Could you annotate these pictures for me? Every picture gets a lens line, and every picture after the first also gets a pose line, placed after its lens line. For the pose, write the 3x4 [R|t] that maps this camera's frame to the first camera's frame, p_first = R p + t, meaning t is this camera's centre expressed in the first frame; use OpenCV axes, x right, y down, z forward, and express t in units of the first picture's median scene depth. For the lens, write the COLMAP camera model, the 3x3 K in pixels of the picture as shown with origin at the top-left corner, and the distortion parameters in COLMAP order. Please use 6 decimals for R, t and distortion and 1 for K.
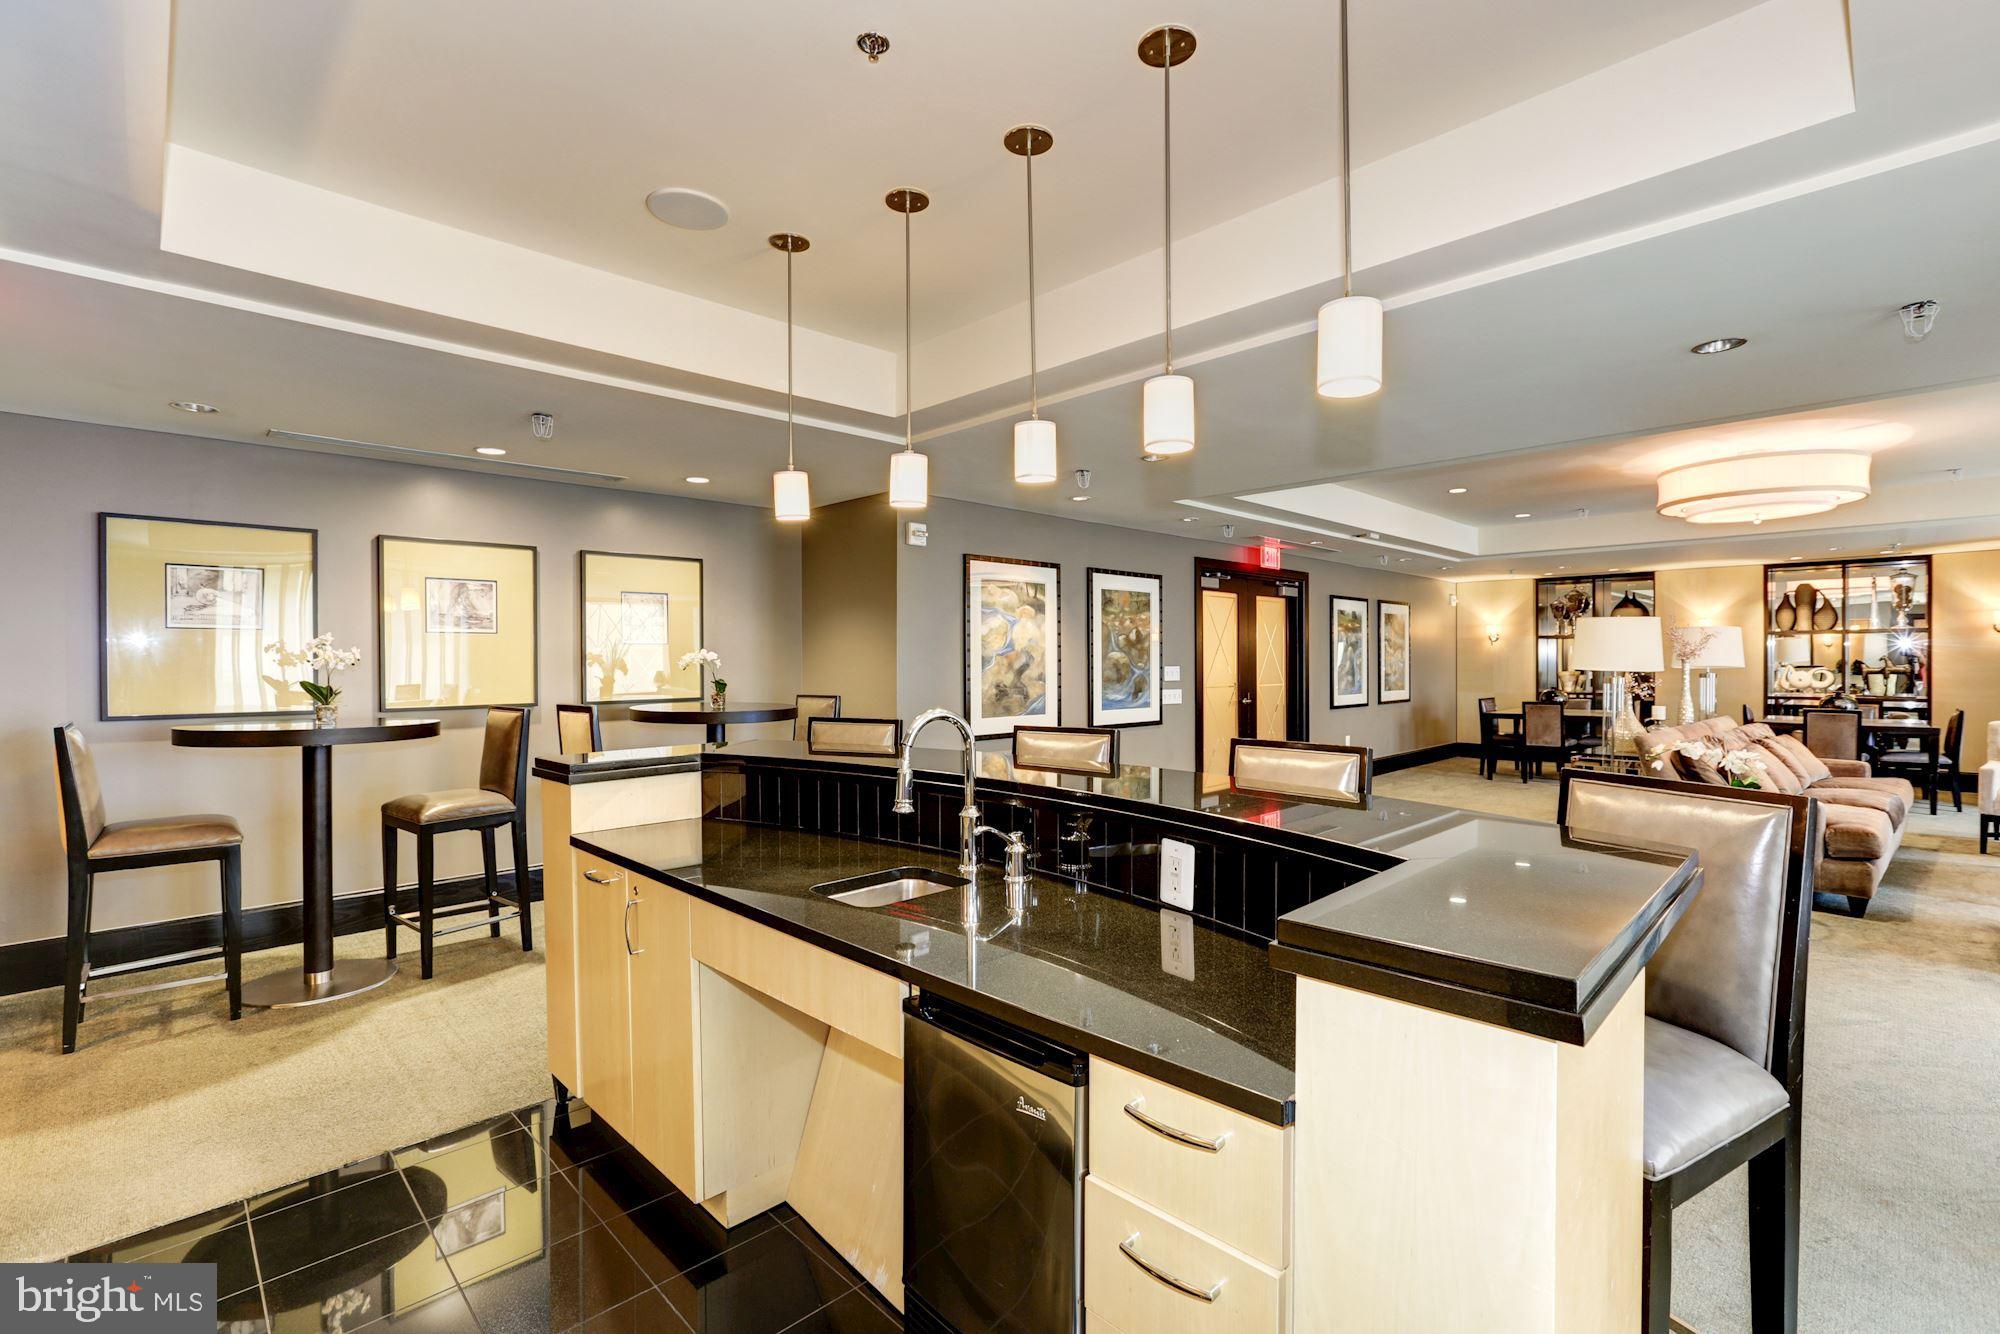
lens RADIAL K [[888.8, 0, 1004.6], [0, 888.8, 666.6], [0, 0, 1]] dist [0.005254, 0.000229]
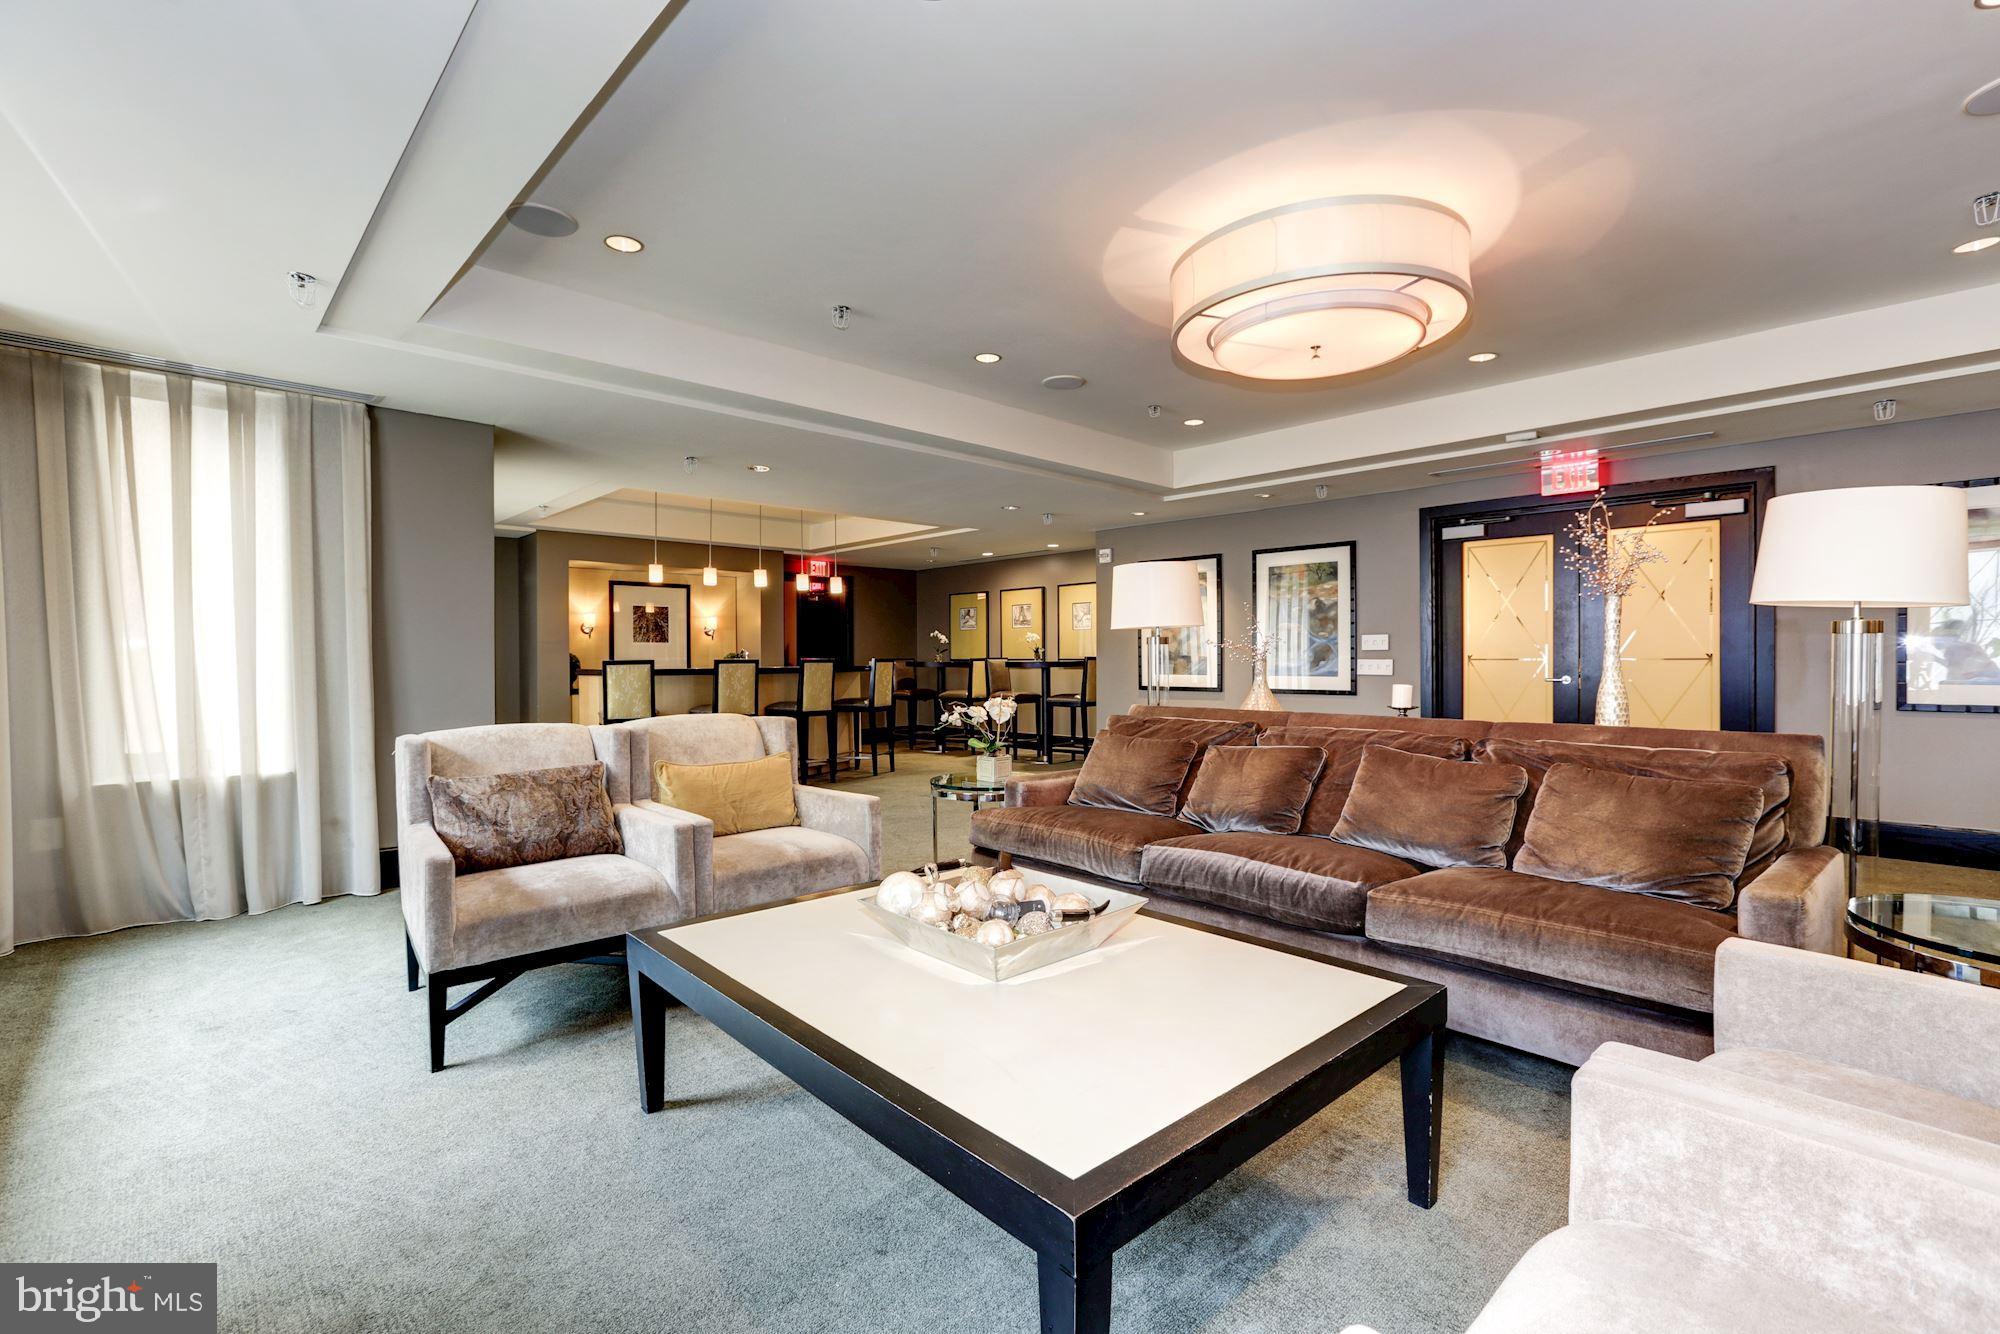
lens RADIAL K [[888.8, 0, 1004.2], [0, 888.8, 674.3], [0, 0, 1]] dist [0.005254, 0.000229]
pose [[-0.025338, 0.031169, -0.999193, 1.170763], [0.003499, 0.999510, 0.031090, 0.011151], [0.999673, -0.002709, -0.025435, 0.654043]]
